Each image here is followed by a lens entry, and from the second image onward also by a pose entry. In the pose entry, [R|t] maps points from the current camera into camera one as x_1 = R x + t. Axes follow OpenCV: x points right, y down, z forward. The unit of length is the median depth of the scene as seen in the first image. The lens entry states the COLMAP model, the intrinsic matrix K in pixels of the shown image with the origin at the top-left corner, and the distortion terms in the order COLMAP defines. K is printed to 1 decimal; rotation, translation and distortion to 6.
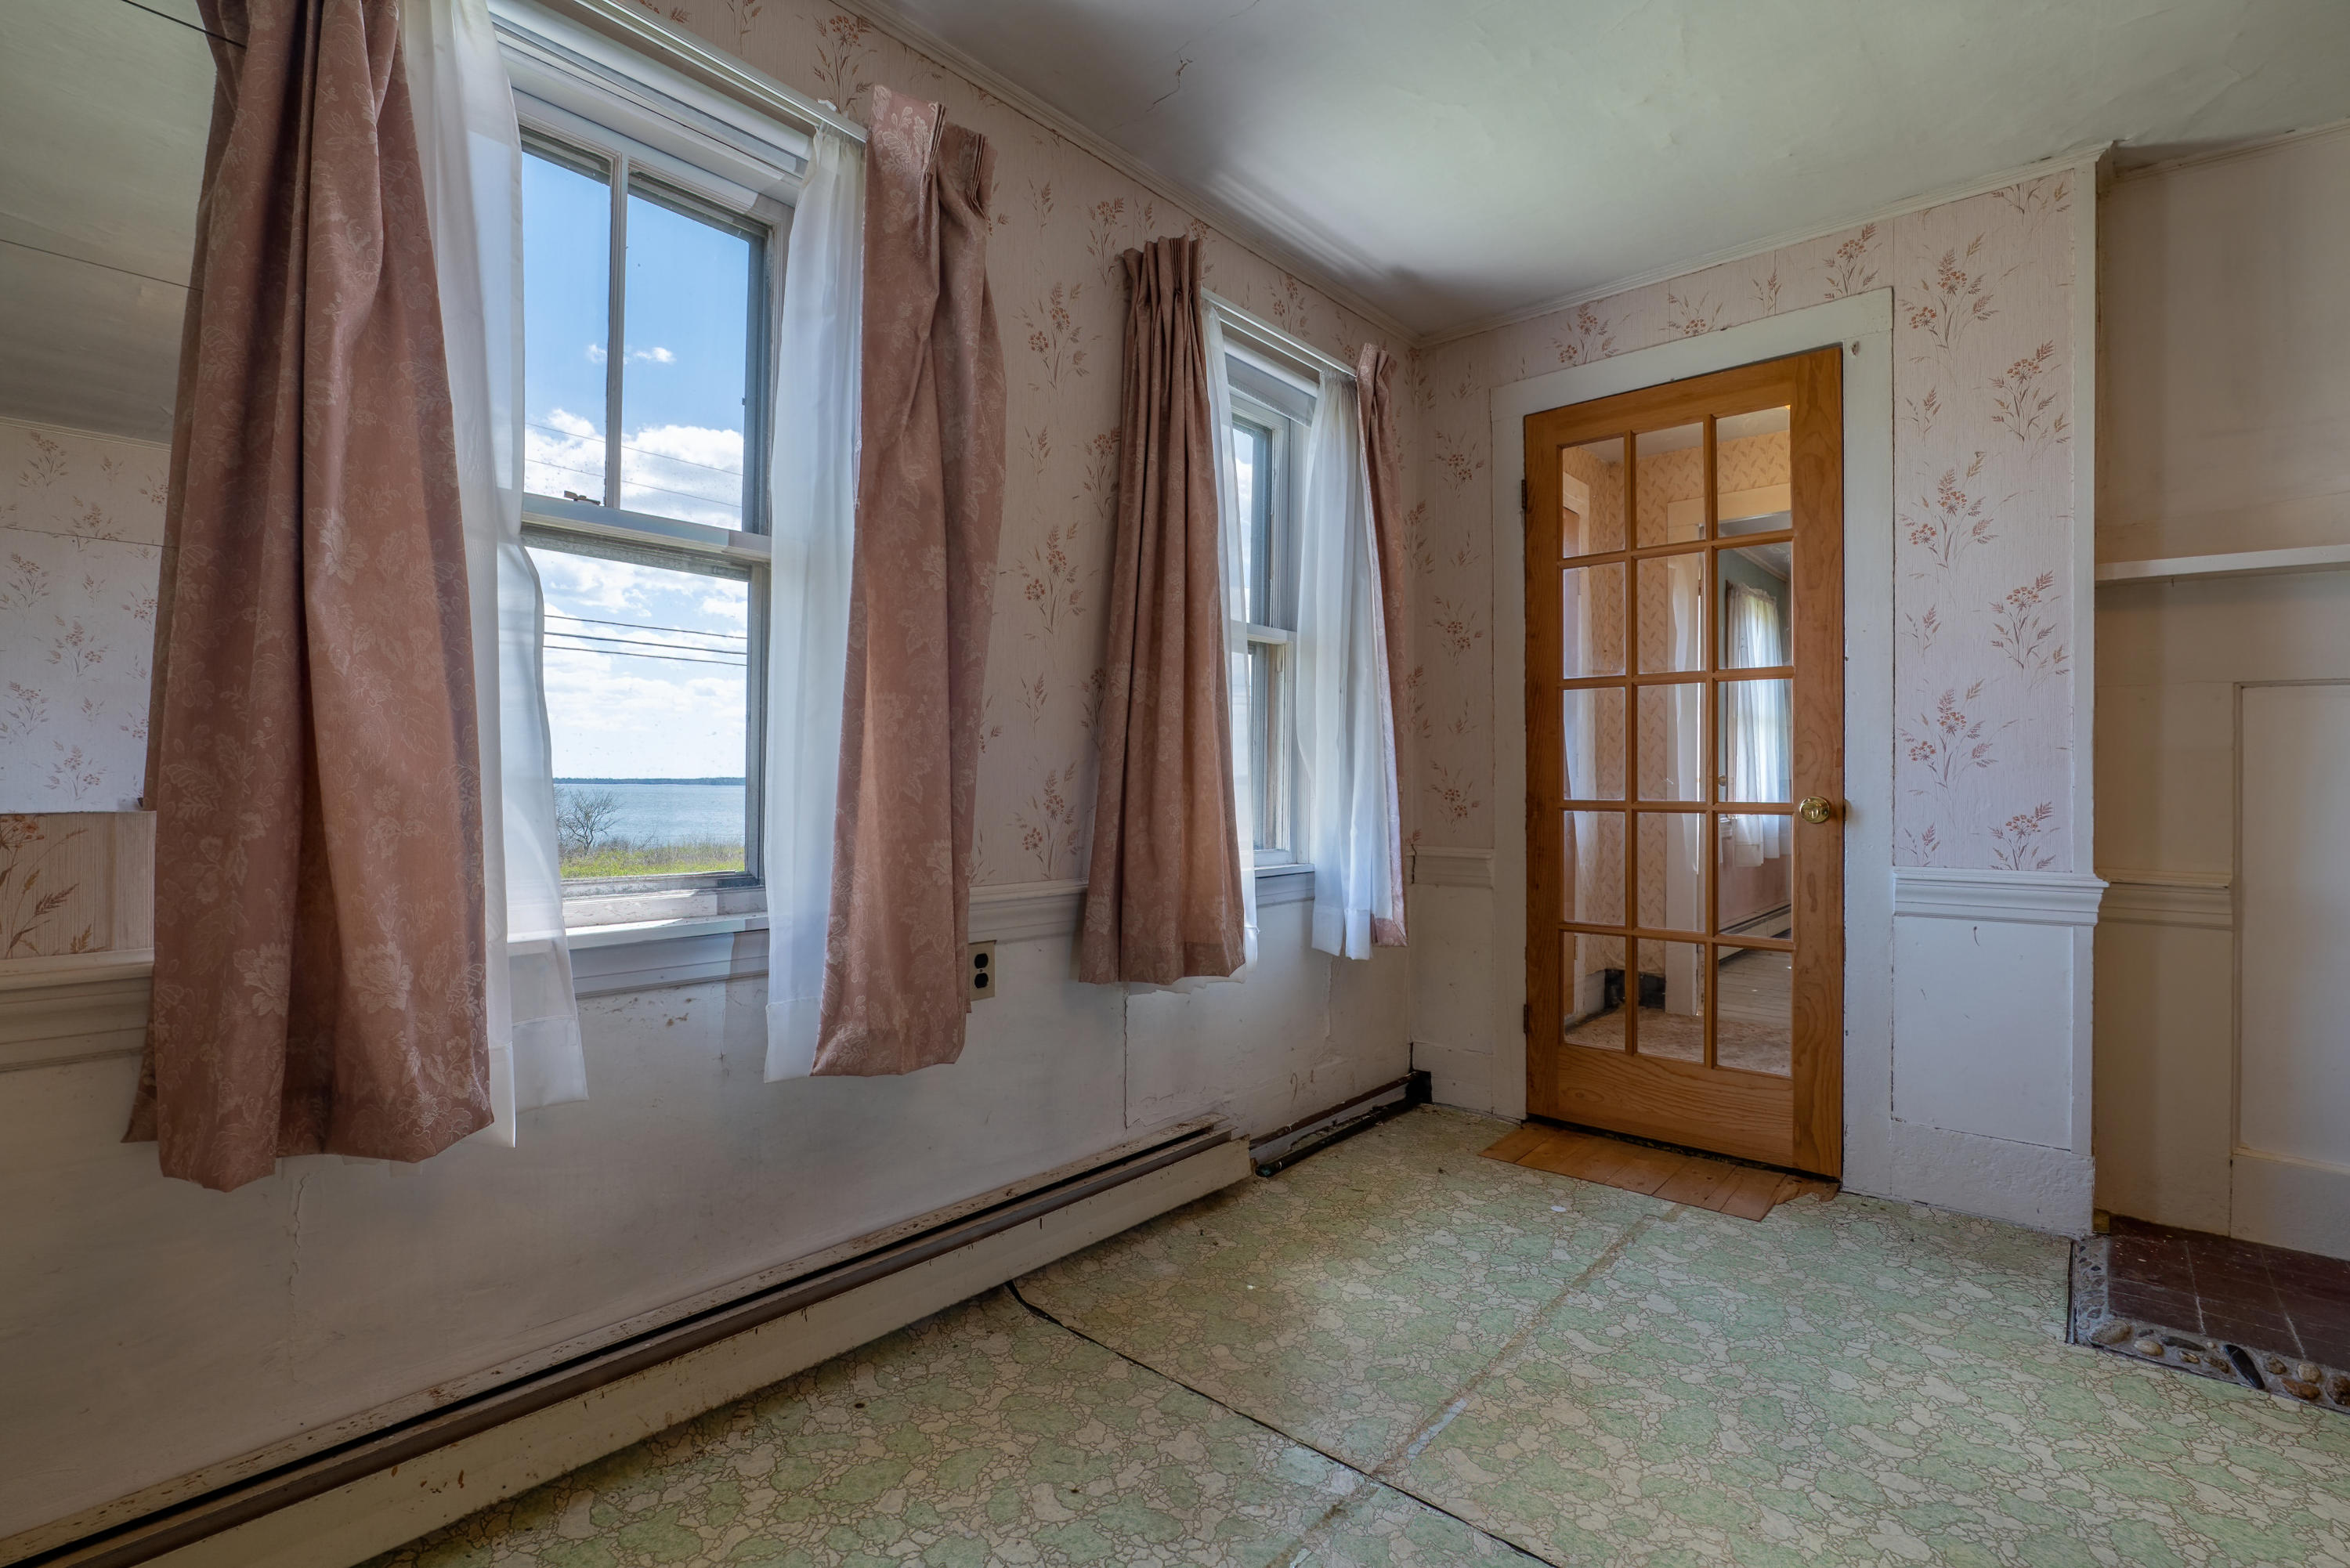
lens RADIAL K [[1087.9, 0, 1178.5], [0, 1087.9, 780.7], [0, 0, 1]] dist [-0.019255, 0.005637]
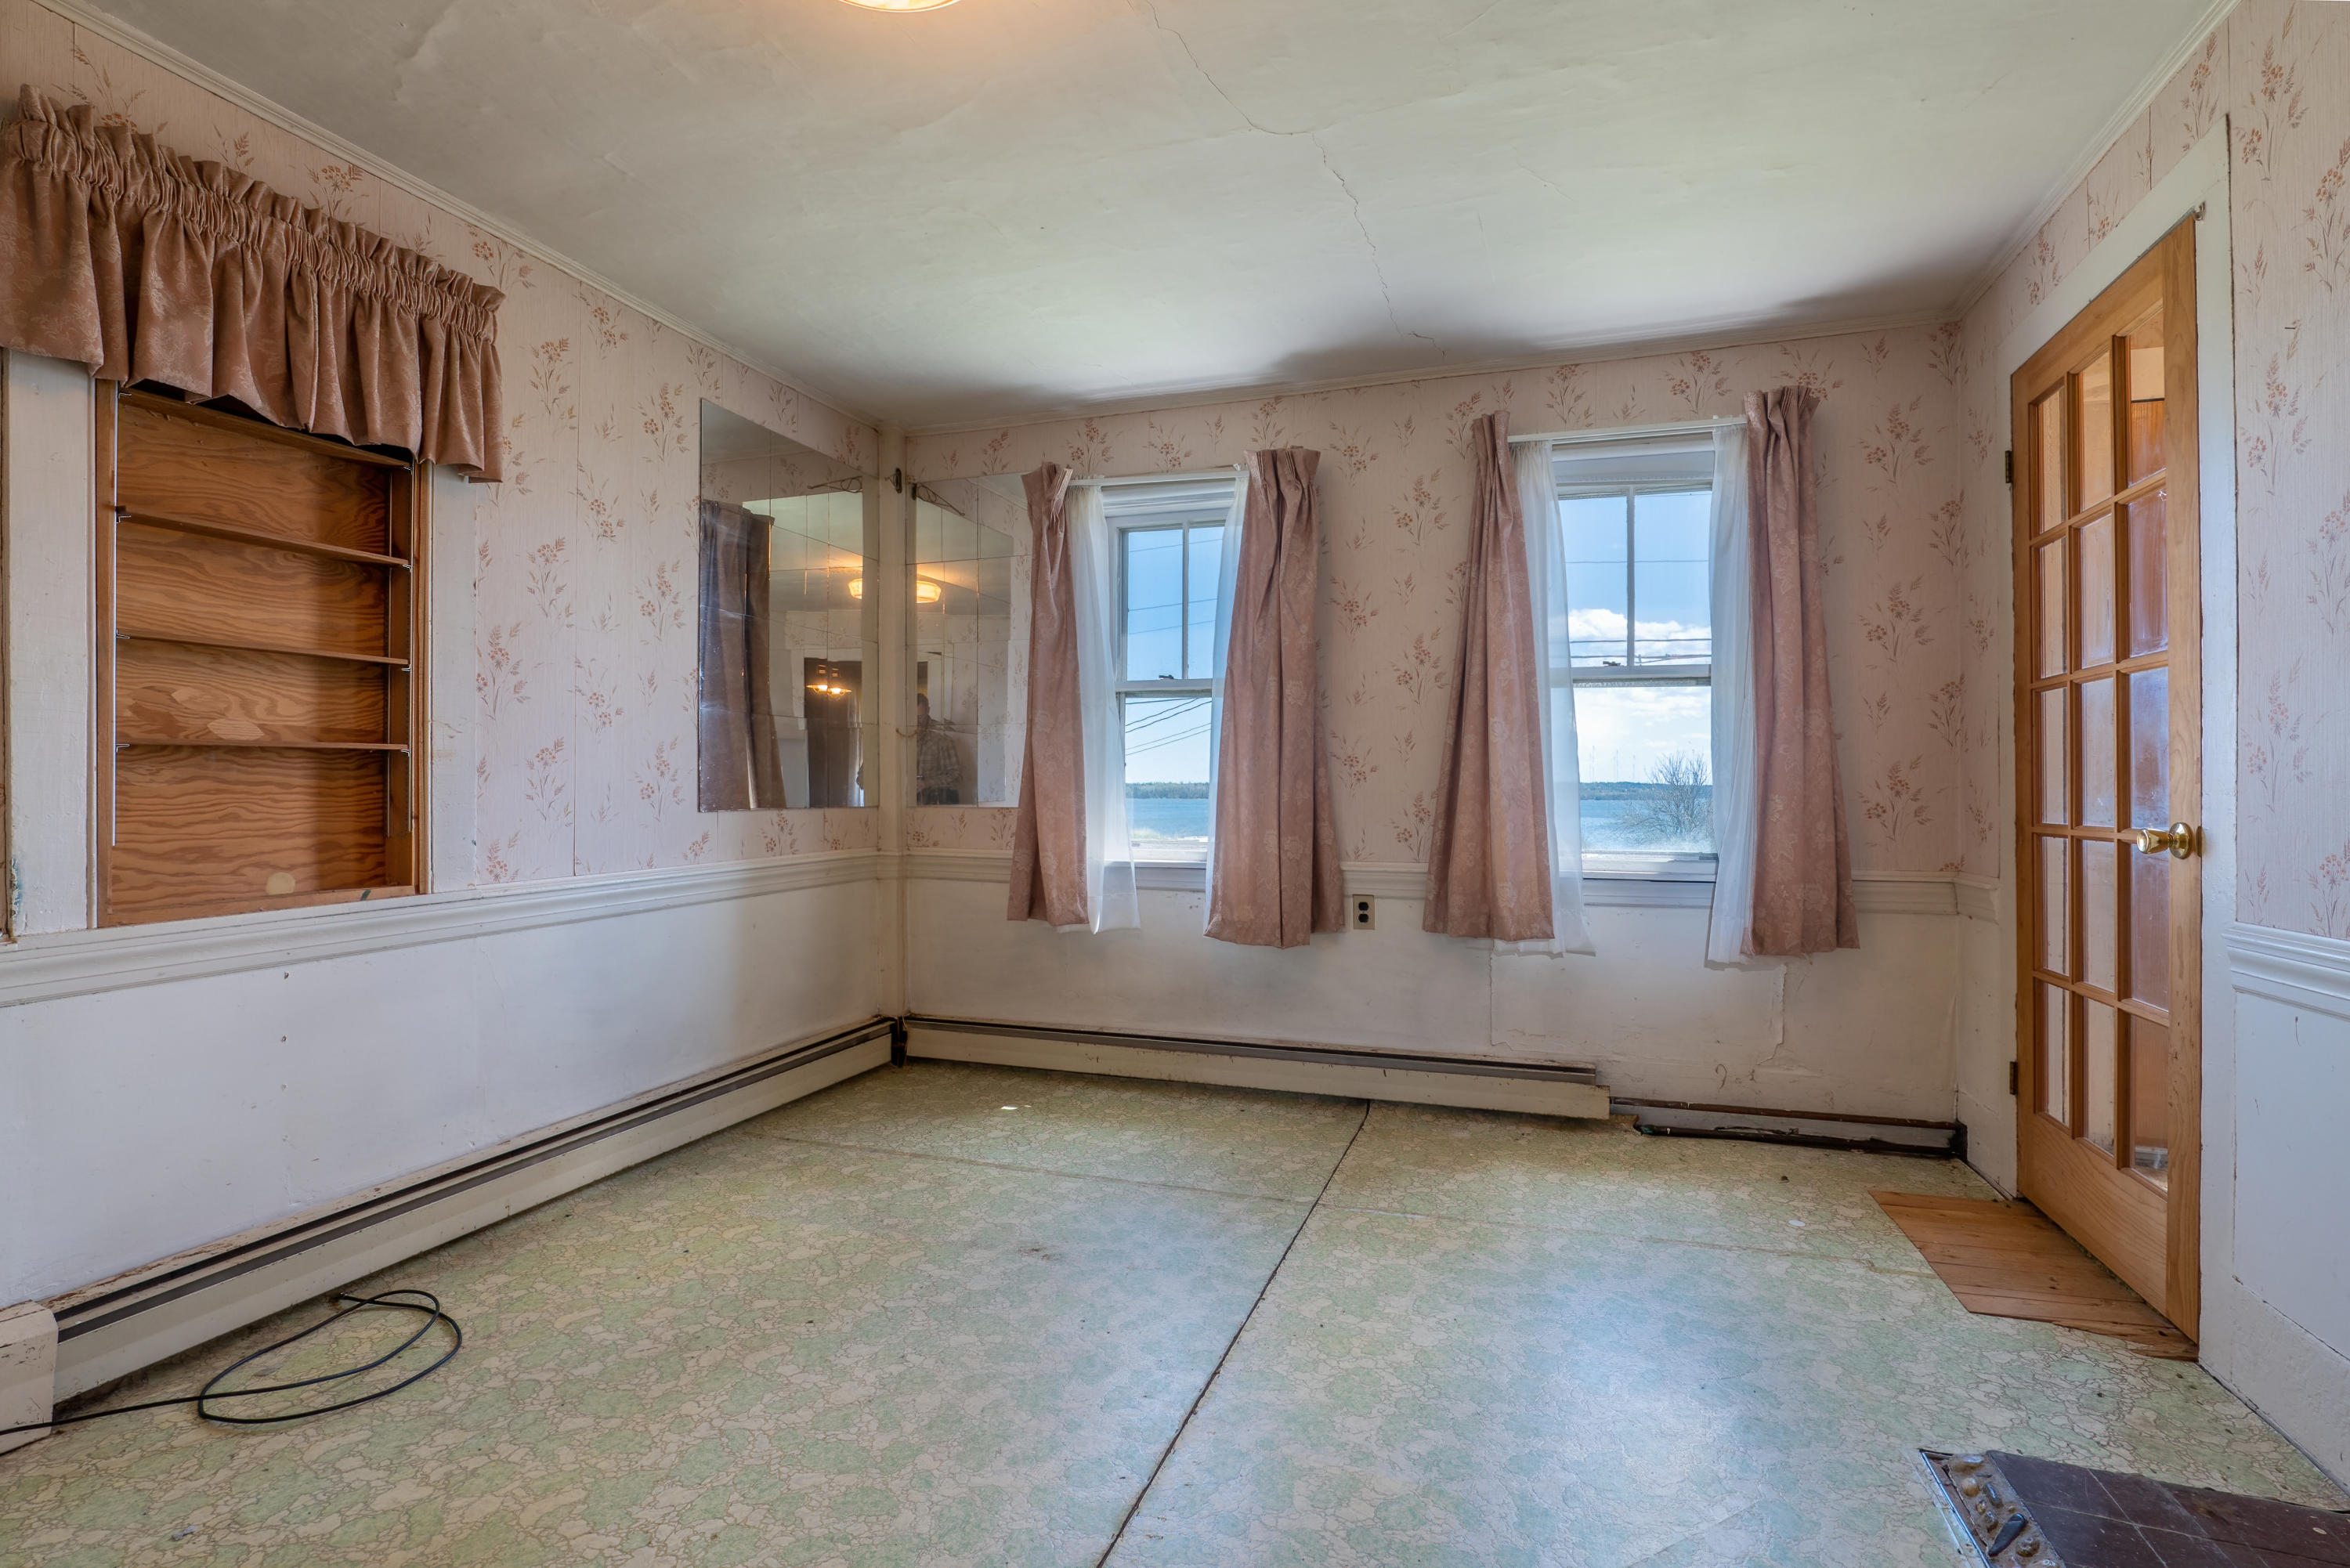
lens RADIAL K [[1082.1, 0, 1190.3], [0, 1082.1, 791.4], [0, 0, 1]] dist [-0.000452, 0.000469]
pose [[0.394597, -0.002880, -0.918850, 1.148513], [-0.001354, 0.999992, -0.003716, -0.004104], [0.918853, 0.002710, 0.394590, 0.089943]]
